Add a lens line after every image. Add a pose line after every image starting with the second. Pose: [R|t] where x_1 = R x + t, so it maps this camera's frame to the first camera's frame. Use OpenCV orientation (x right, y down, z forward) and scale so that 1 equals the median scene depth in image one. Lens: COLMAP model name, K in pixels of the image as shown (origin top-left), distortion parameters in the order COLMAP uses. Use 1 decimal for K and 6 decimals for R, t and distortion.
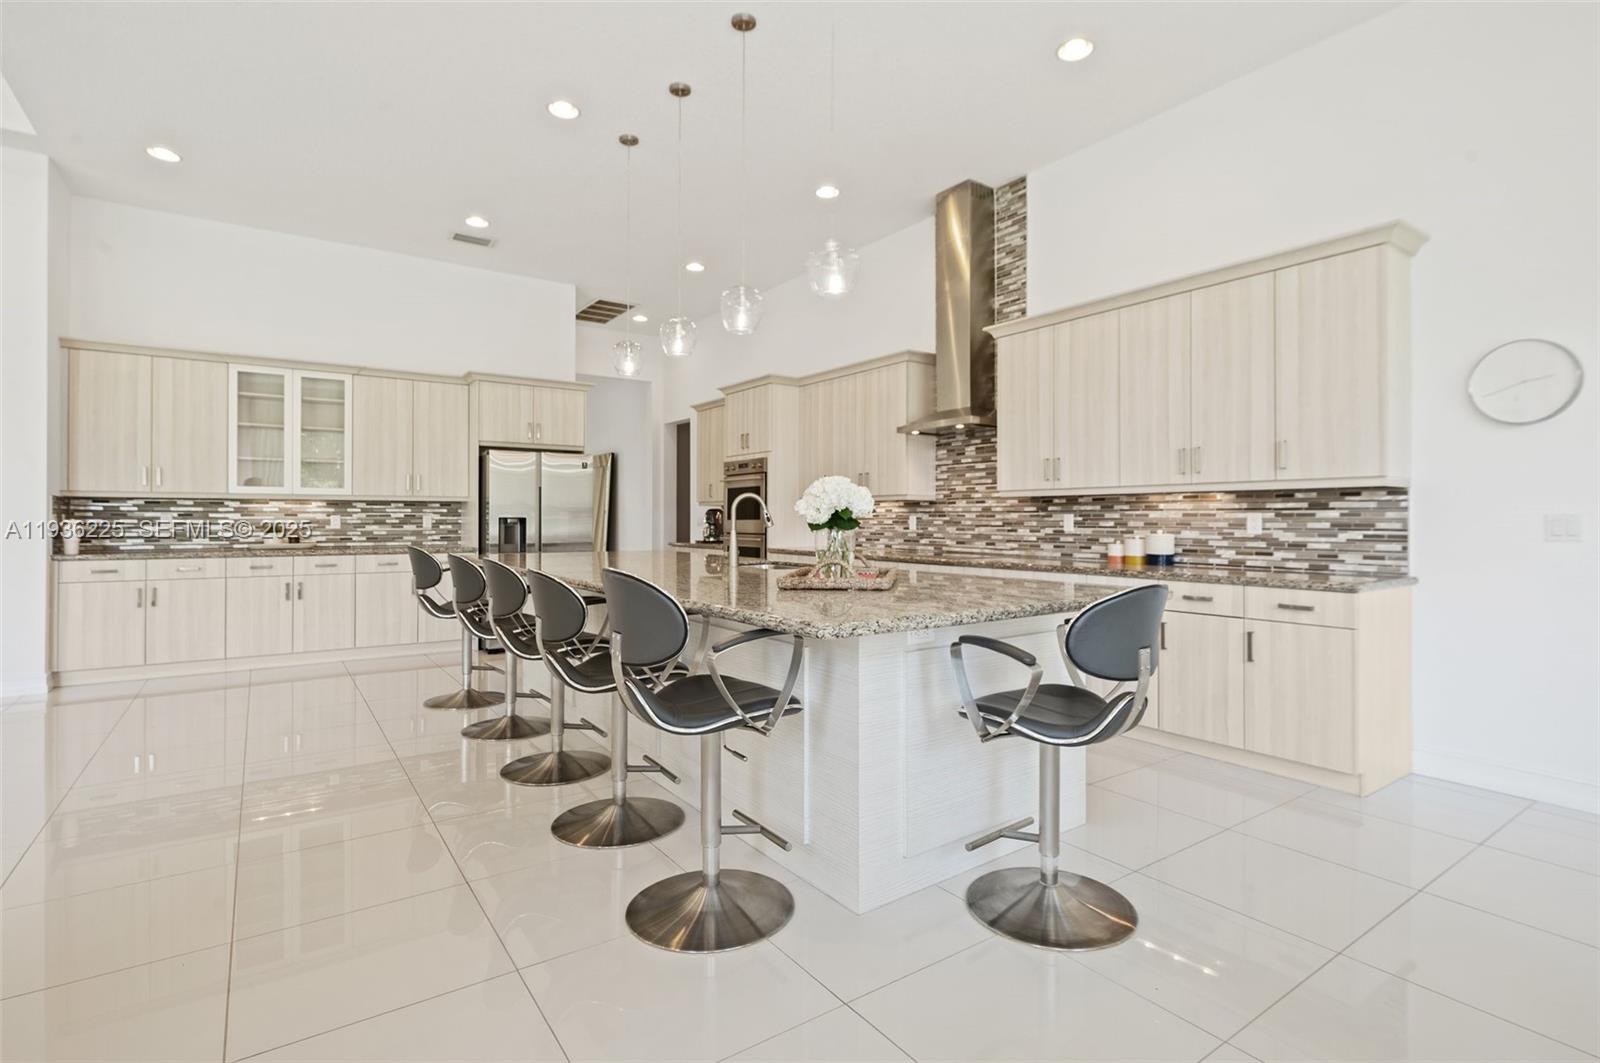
lens RADIAL K [[767.5, 0, 800.0], [0, 767.5, 531.5], [0, 0, 1]] dist [0.000735, 0.000151]
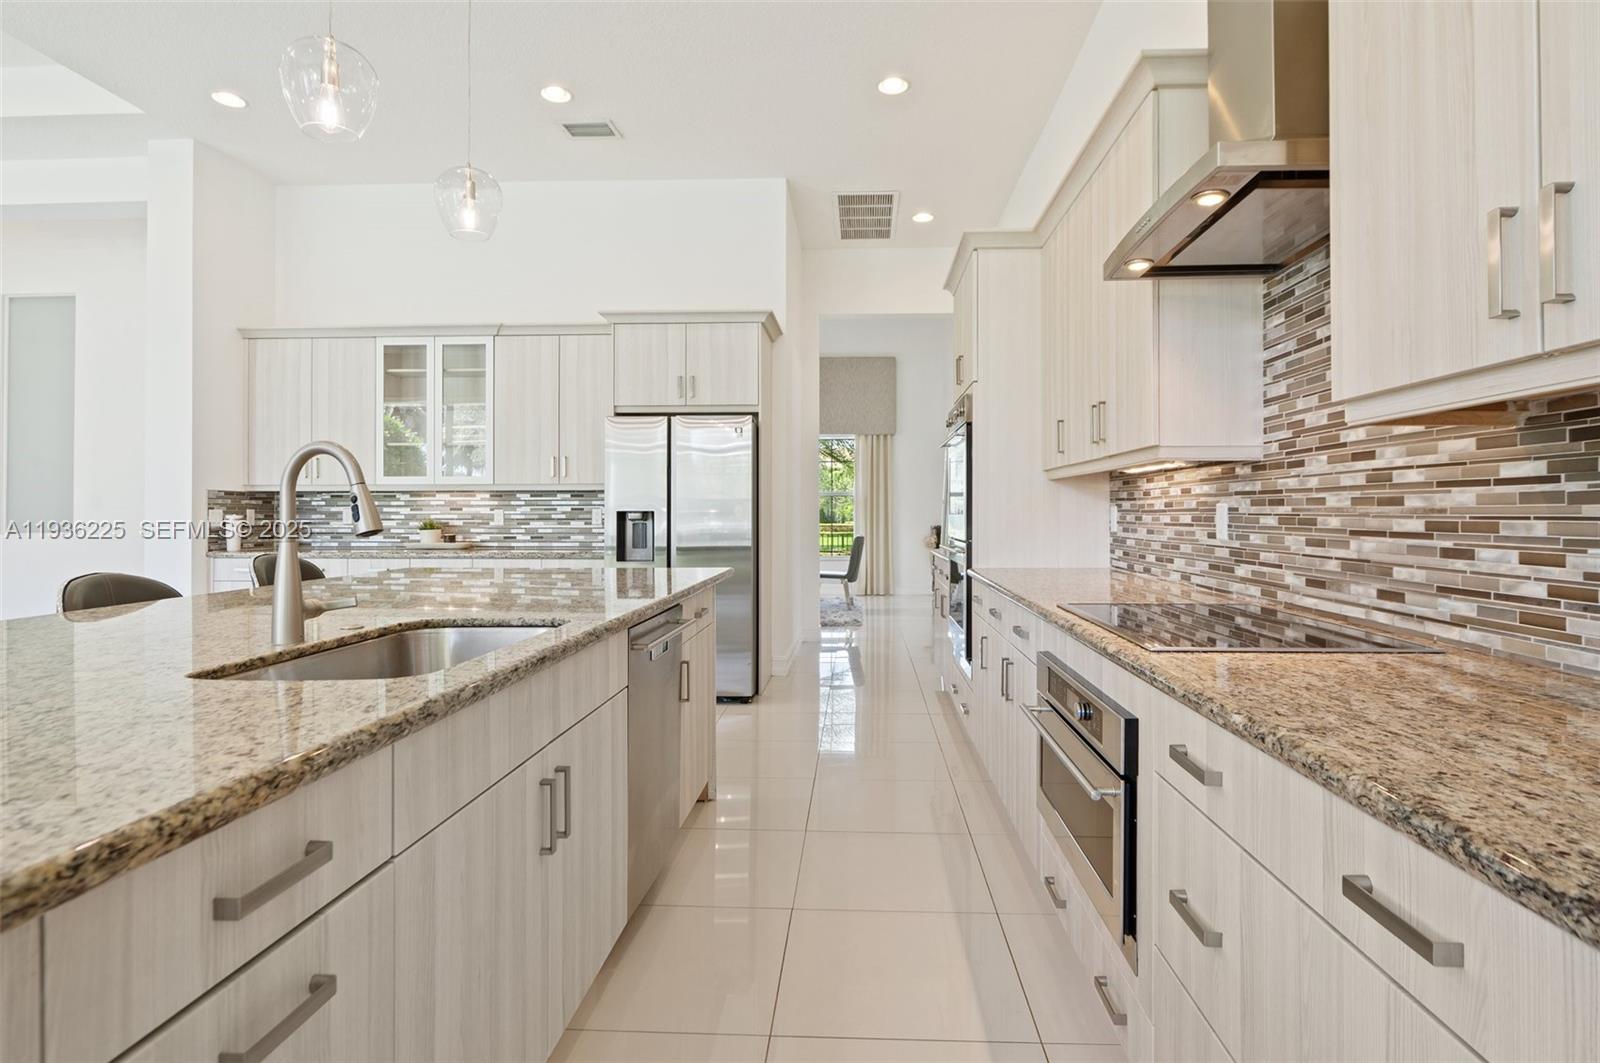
lens RADIAL K [[817.6, 0, 840.2], [0, 817.6, 510.9], [0, 0, 1]] dist [-0.000661, -0.000351]
pose [[0.802056, -0.003657, -0.597238, 0.246410], [-0.007295, 0.999847, -0.015920, -0.008873], [0.597205, 0.017126, 0.801906, 0.575141]]
